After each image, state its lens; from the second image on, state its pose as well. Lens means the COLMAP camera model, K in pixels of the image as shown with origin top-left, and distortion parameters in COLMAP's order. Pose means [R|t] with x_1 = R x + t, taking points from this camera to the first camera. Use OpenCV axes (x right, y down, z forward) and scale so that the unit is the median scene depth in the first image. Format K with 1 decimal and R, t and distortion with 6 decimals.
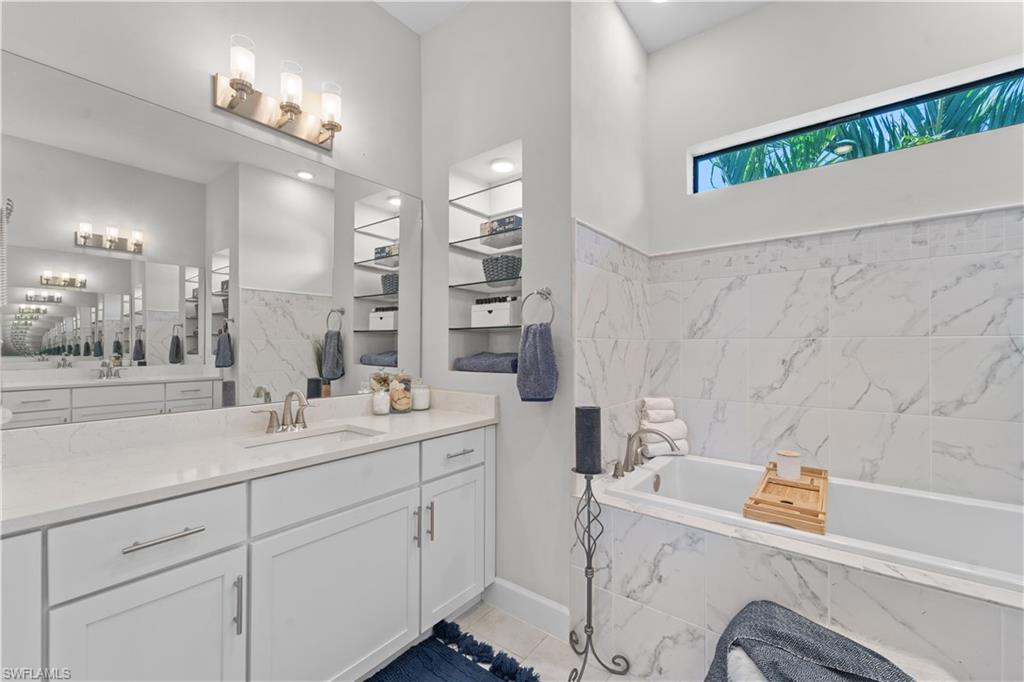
lens RADIAL K [[417.5, 0, 509.0], [0, 417.5, 337.3], [0, 0, 1]] dist [0.004784, 0.000031]
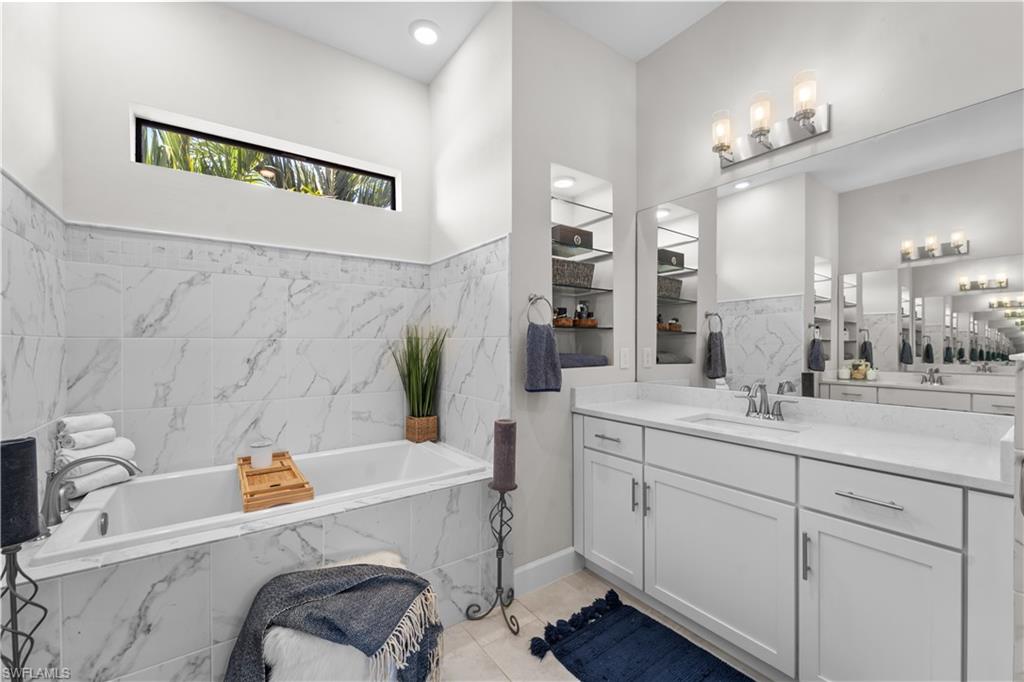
lens RADIAL K [[416.7, 0, 504.3], [0, 416.7, 341.5], [0, 0, 1]] dist [0.002679, 0.000126]
pose [[0.291916, 0.007979, 0.956411, -0.180656], [-0.016172, 0.999863, -0.003405, 0.003684], [-0.956307, -0.014473, 0.292005, 0.080196]]
